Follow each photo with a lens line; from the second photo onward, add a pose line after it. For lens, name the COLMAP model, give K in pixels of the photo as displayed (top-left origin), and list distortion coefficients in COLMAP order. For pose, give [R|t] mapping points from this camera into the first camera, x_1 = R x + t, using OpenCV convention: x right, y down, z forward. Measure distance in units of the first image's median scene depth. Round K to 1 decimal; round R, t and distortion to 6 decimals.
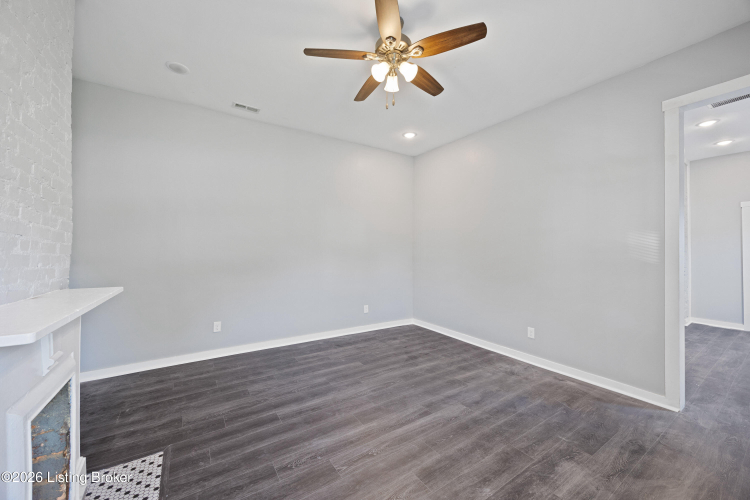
lens RADIAL K [[282.5, 0, 378.6], [0, 282.5, 248.1], [0, 0, 1]] dist [-0.002252, -0.000277]
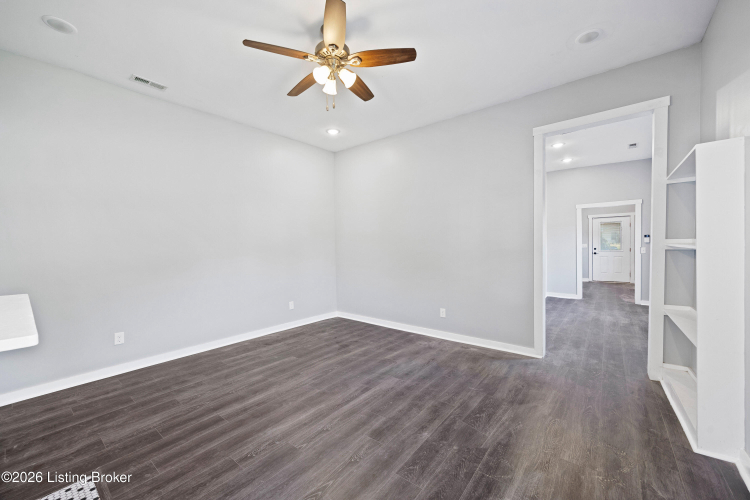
lens RADIAL K [[289.6, 0, 374.9], [0, 289.6, 252.6], [0, 0, 1]] dist [-0.002349, -0.000294]
pose [[0.953614, -0.026509, 0.299863, -0.118782], [0.016546, 0.999225, 0.035716, 0.000328], [-0.300578, -0.029098, 0.953313, -0.084542]]
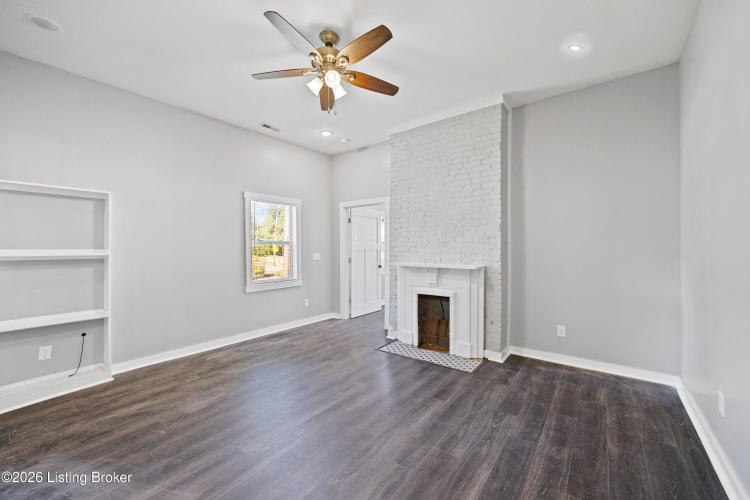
lens RADIAL K [[296.1, 0, 371.9], [0, 296.1, 248.1], [0, 0, 1]] dist [-0.000683, -0.000045]
pose [[-0.953516, 0.001847, -0.301336, 0.199220], [0.005542, 0.999920, -0.011406, 0.023107], [0.301291, -0.012546, -0.953450, 1.767328]]
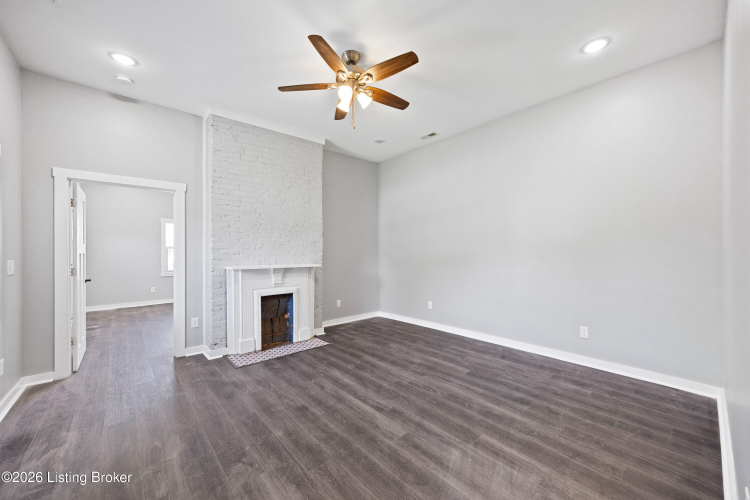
lens RADIAL K [[297.3, 0, 377.3], [0, 297.3, 249.9], [0, 0, 1]] dist [-0.003265, -0.000223]
pose [[0.127358, -0.009614, -0.991810, 1.084643], [0.019745, 0.999779, -0.007156, 0.029000], [0.991660, -0.018672, 0.127520, 0.780952]]
